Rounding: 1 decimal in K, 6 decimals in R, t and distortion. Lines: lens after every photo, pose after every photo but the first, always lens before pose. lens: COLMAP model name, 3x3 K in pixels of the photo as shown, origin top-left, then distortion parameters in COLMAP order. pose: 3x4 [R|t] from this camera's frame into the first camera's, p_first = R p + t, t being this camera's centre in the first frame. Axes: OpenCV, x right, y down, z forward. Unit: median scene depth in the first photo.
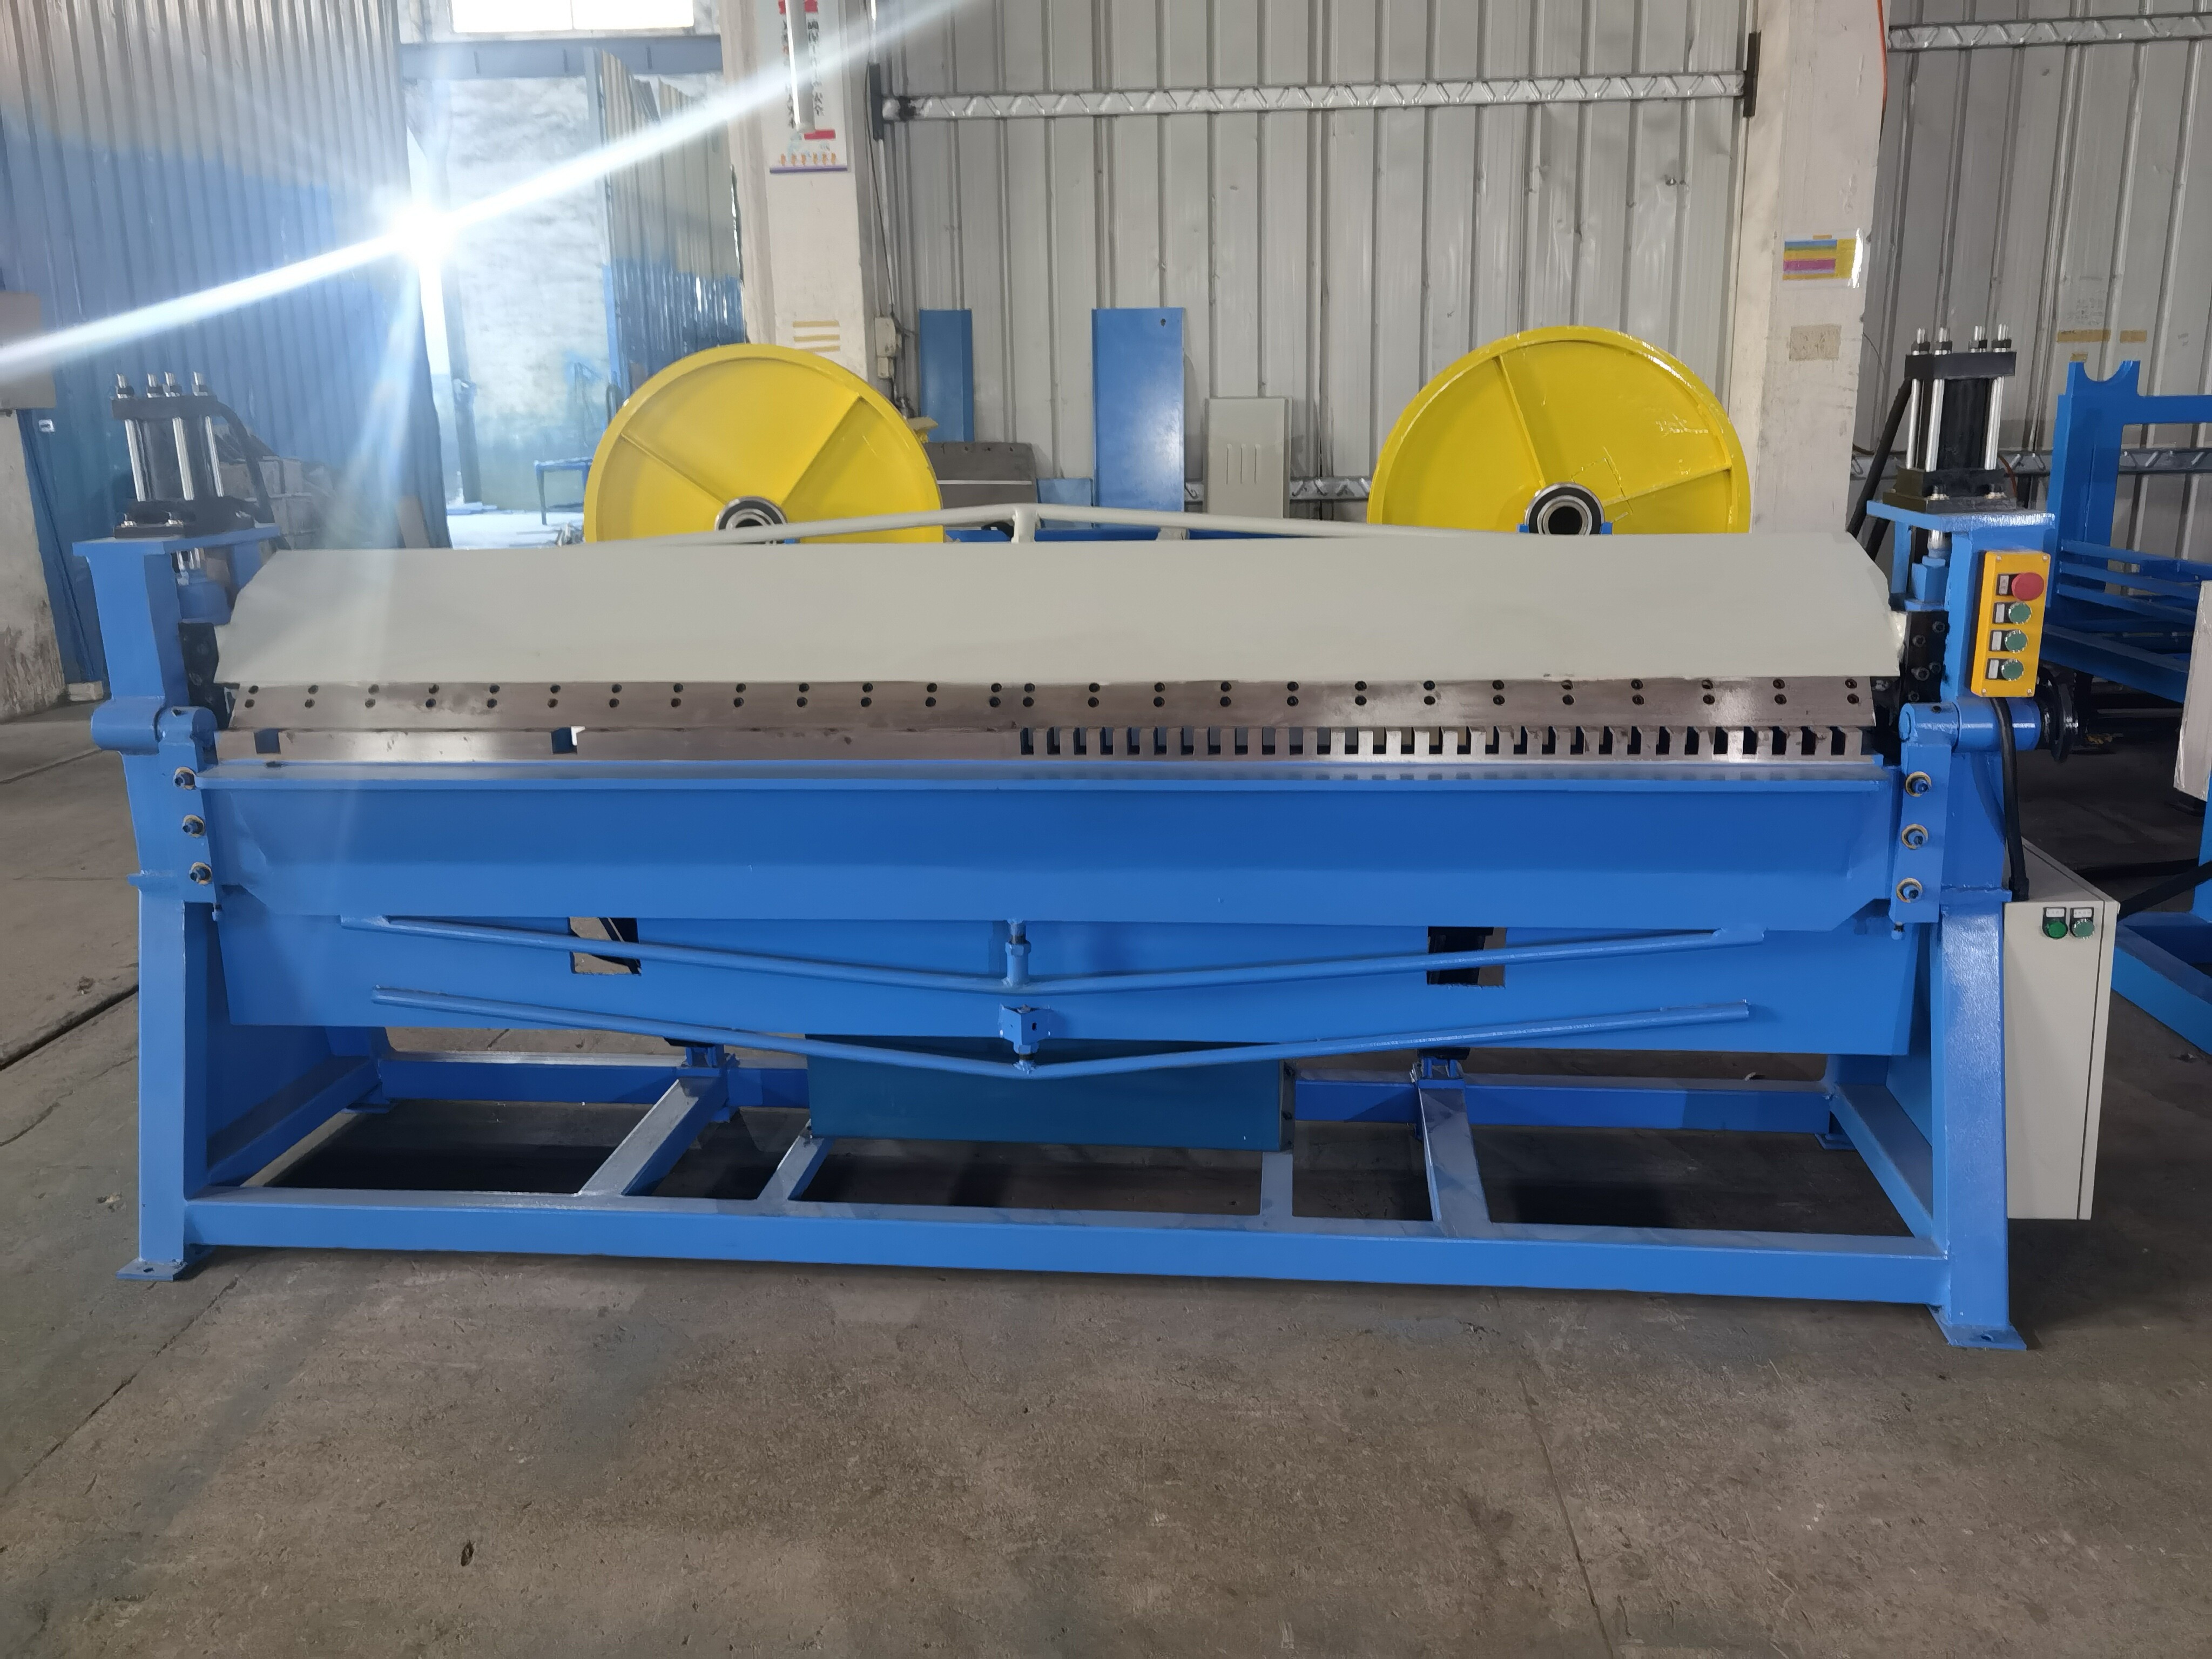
lens RADIAL K [[1752.9, 0, 1106.0], [0, 1752.9, 829.5], [0, 0, 1]] dist [0.024842, -0.008282]
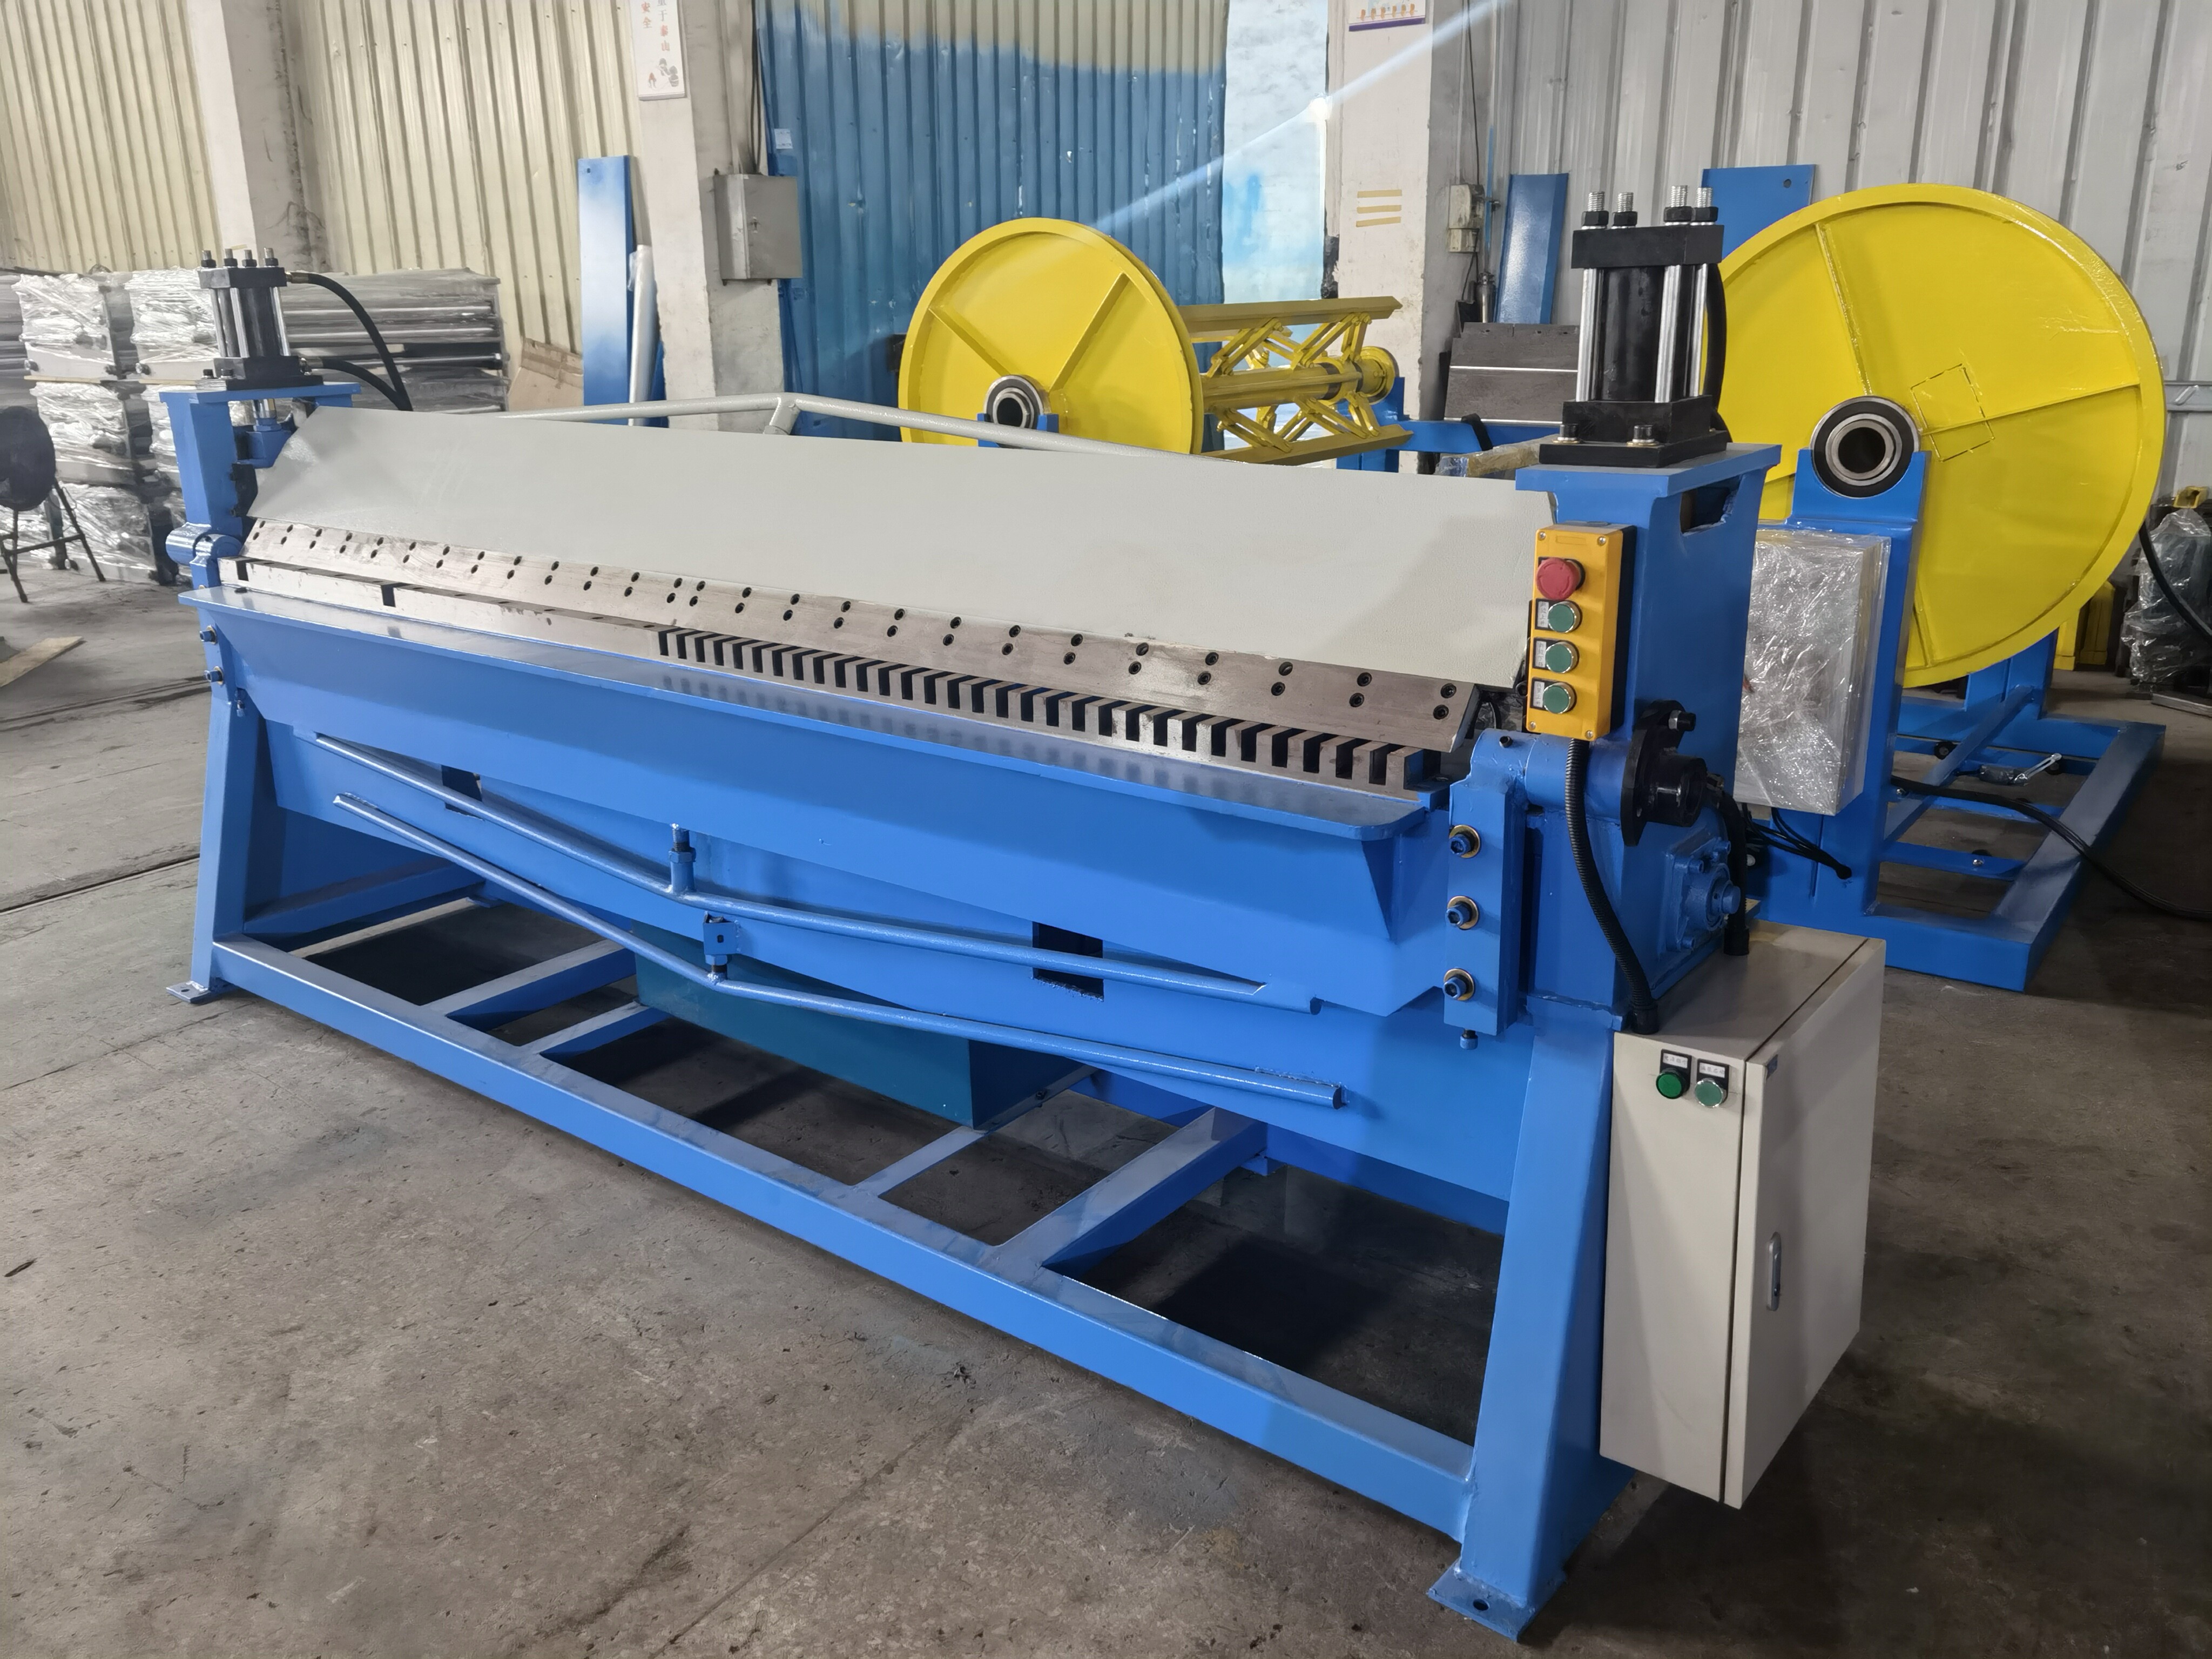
lens RADIAL K [[1752.9, 0, 1106.0], [0, 1752.9, 829.5], [0, 0, 1]] dist [0.024842, -0.008282]
pose [[0.851934, 0.166199, -0.496575, 0.635246], [-0.132488, 0.985854, 0.102656, -0.077564], [0.506612, -0.021666, 0.861902, 0.282918]]
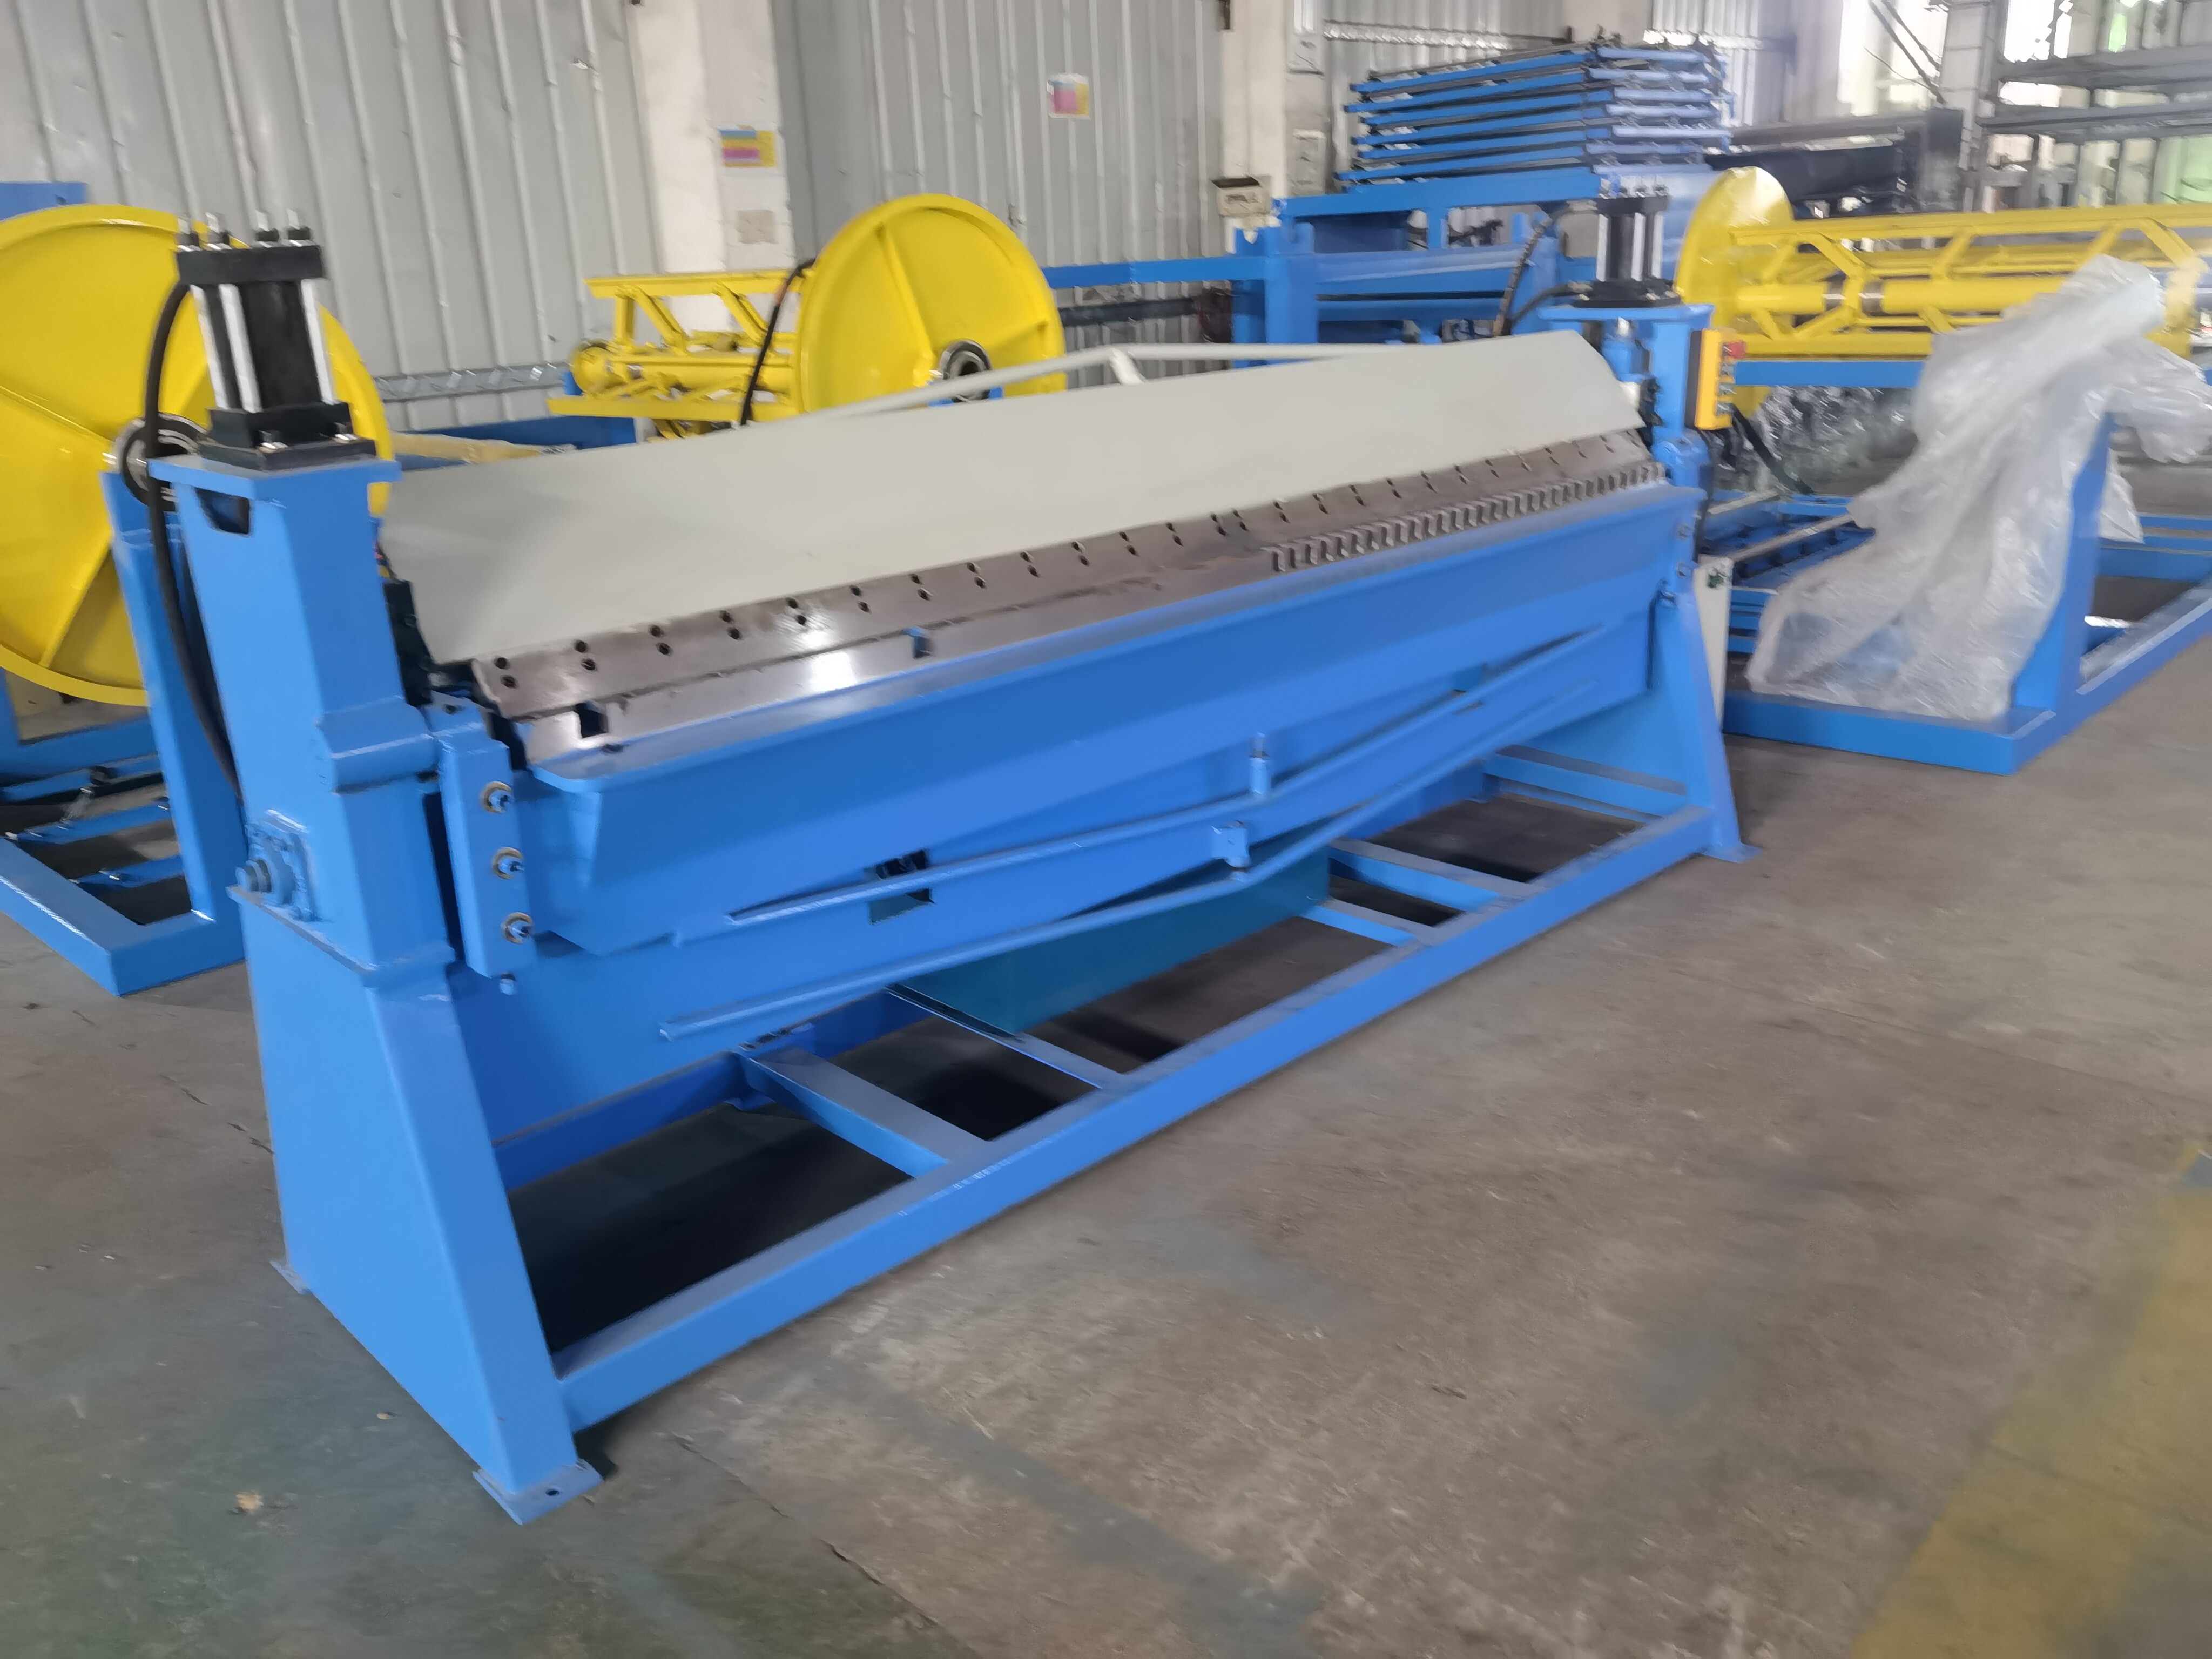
lens RADIAL K [[1752.9, 0, 1106.0], [0, 1752.9, 829.5], [0, 0, 1]] dist [0.024842, -0.008282]
pose [[0.639119, -0.251985, 0.726658, -0.900236], [0.218780, 0.965338, 0.142329, -0.064709], [-0.737335, 0.068013, 0.672095, 0.360509]]
